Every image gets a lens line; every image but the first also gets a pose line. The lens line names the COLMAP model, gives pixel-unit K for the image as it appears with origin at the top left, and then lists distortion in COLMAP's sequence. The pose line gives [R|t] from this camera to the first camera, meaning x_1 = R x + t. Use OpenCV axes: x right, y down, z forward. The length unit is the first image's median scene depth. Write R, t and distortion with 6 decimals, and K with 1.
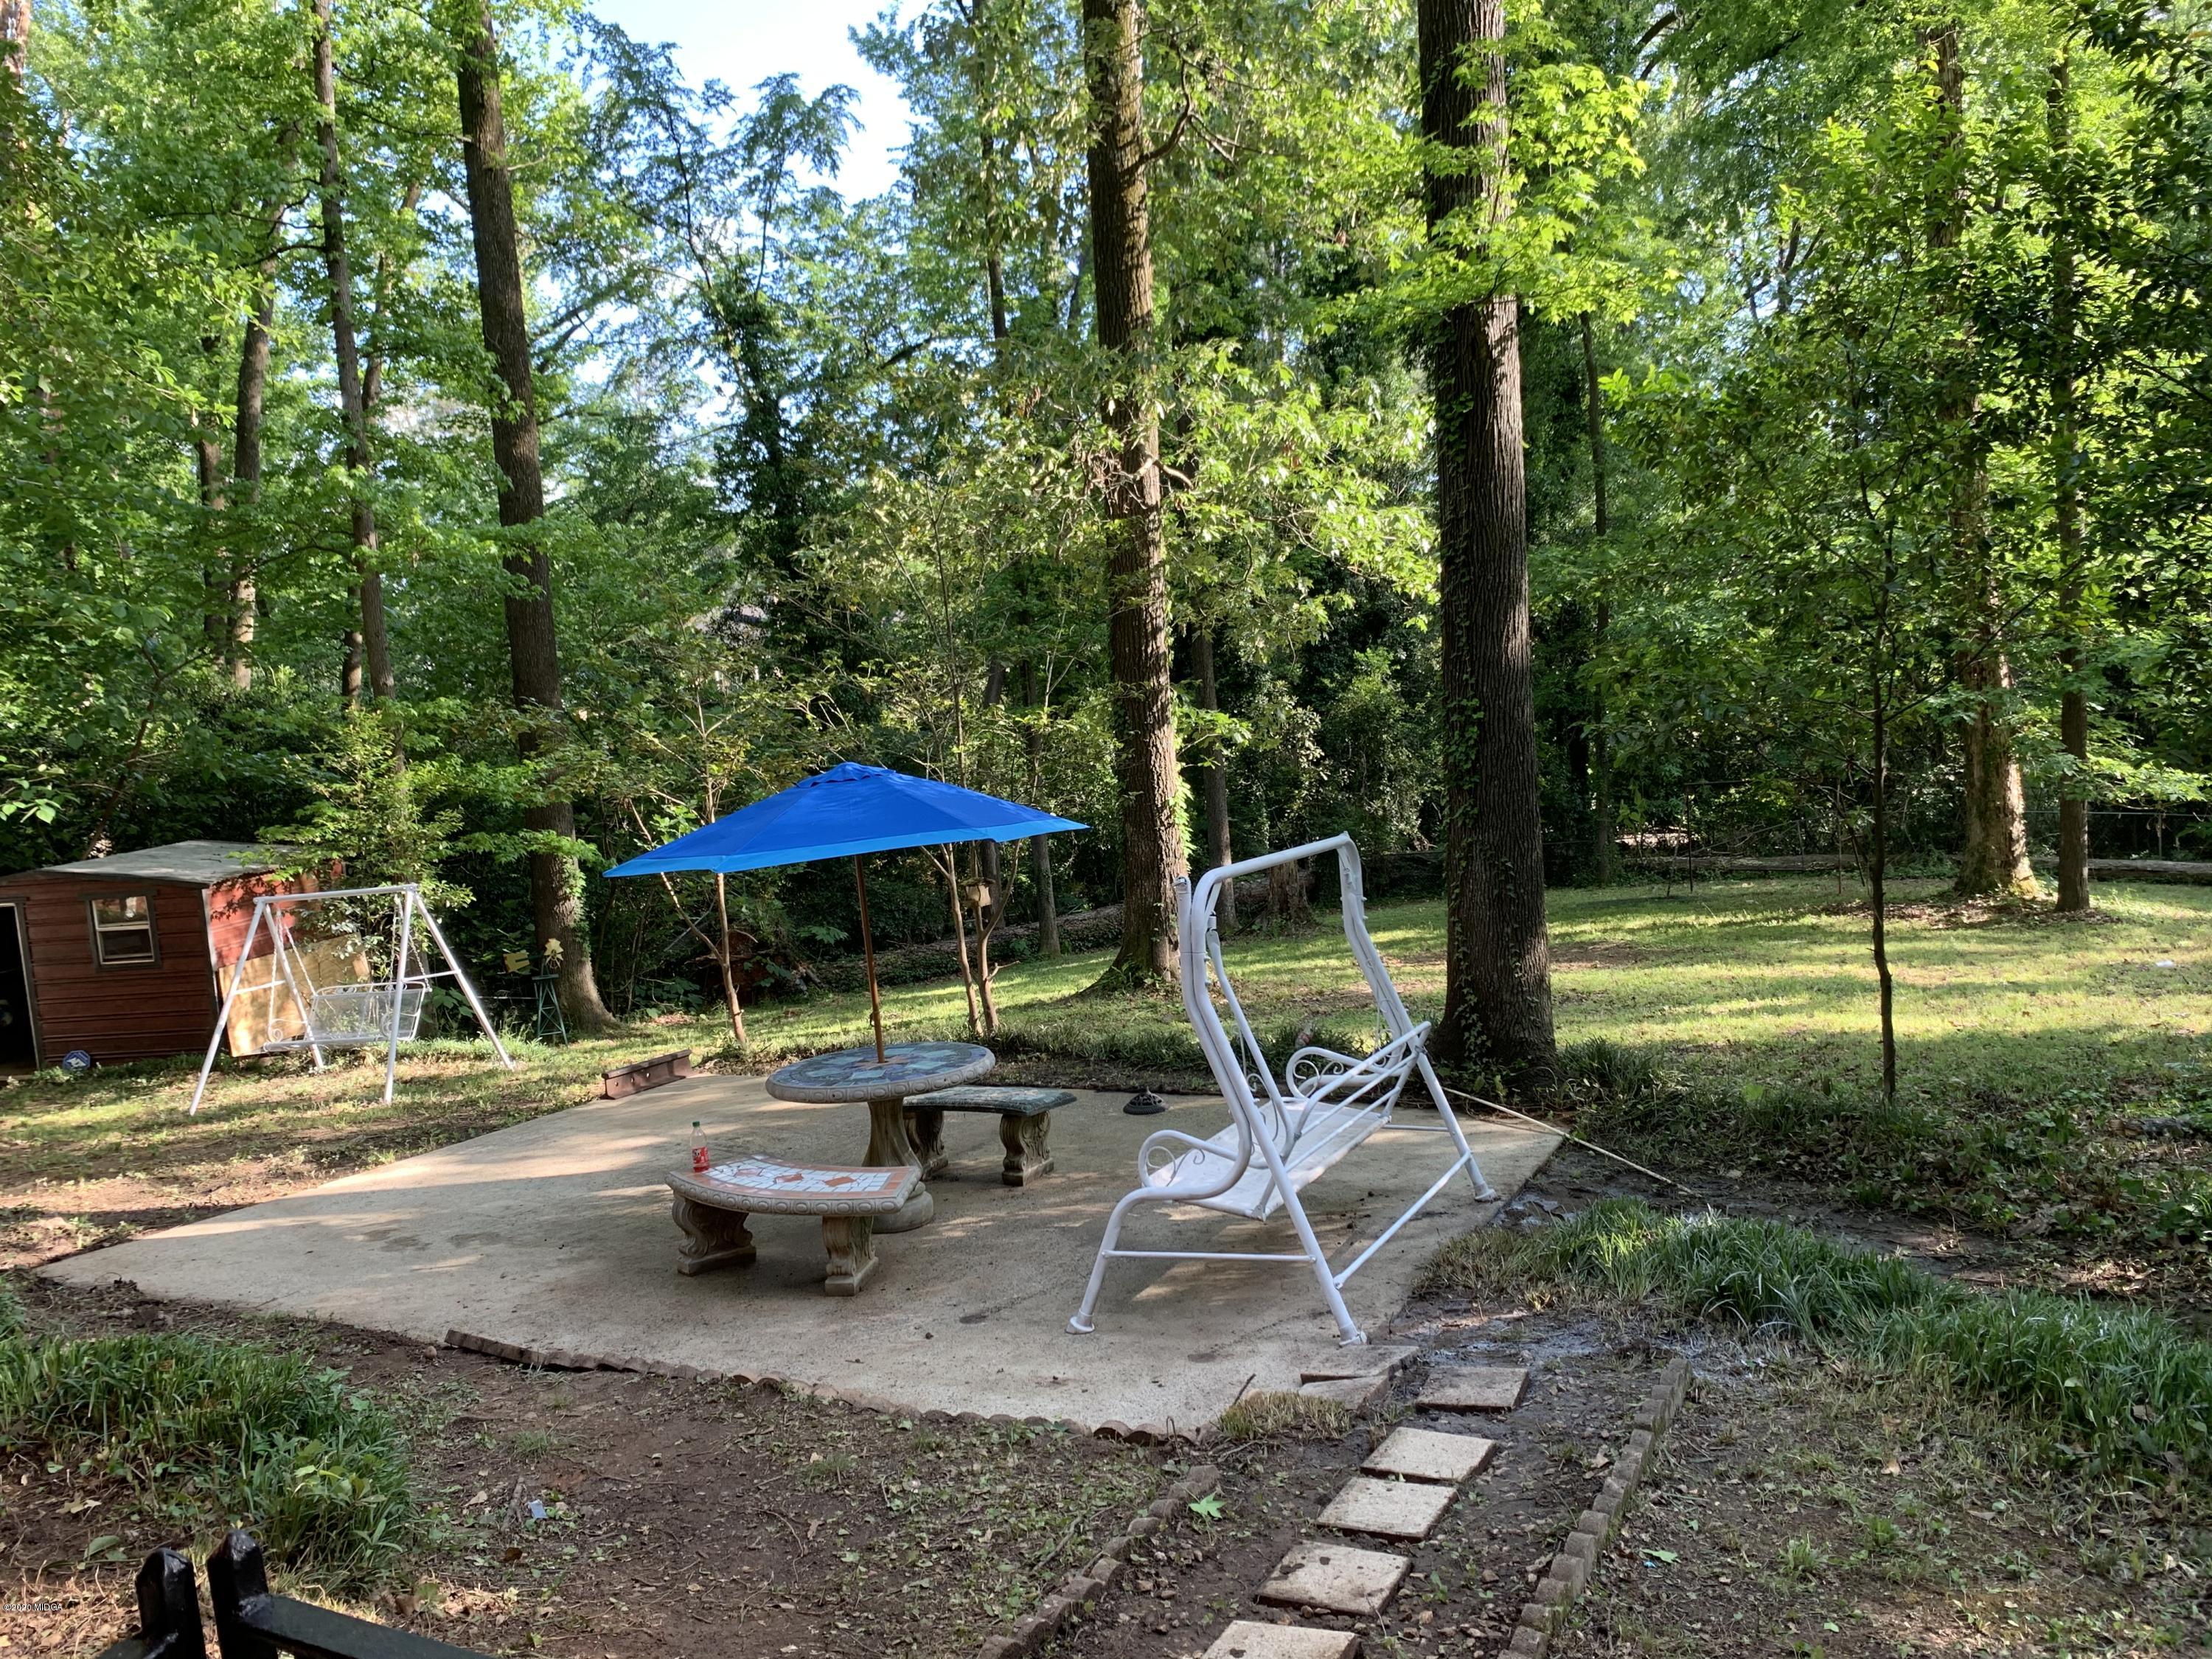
lens RADIAL K [[1717.1, 0, 1094.7], [0, 1717.1, 800.4], [0, 0, 1]] dist [0.123000, -0.193000]
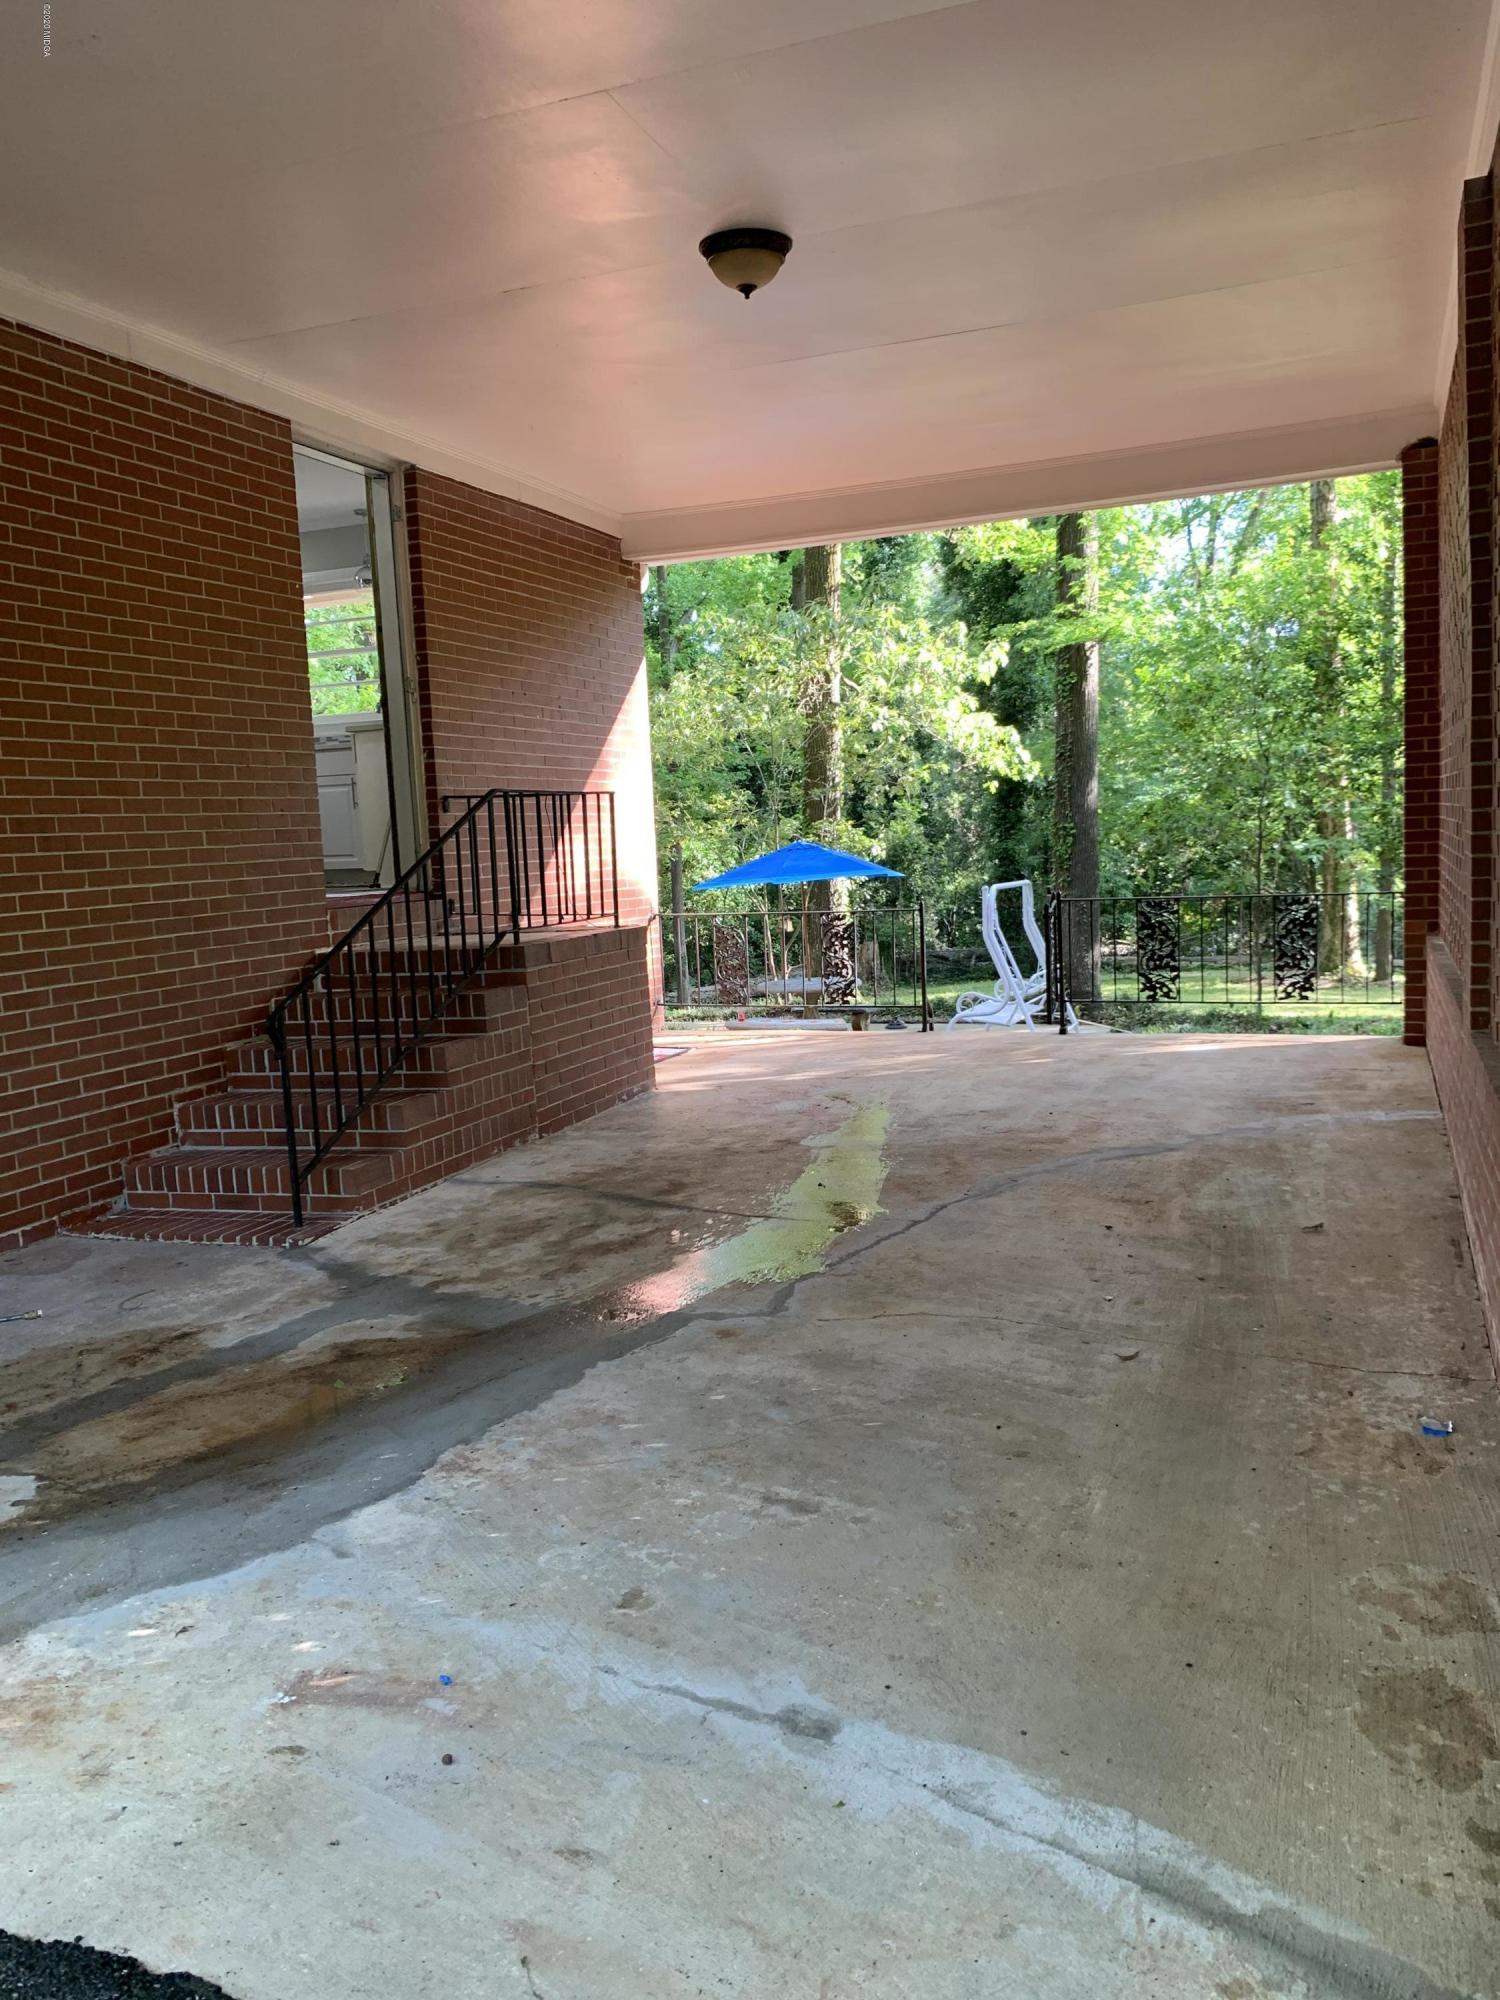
lens RADIAL K [[1552.5, 0, 750.0], [0, 1552.5, 1000.0], [0, 0, 1]] dist [0.123000, -0.193000]
pose [[0.994822, 0.025343, 0.098419, -0.144353], [-0.029706, 0.998628, 0.043115, 0.034776], [-0.097192, -0.045816, 0.994211, -0.349010]]
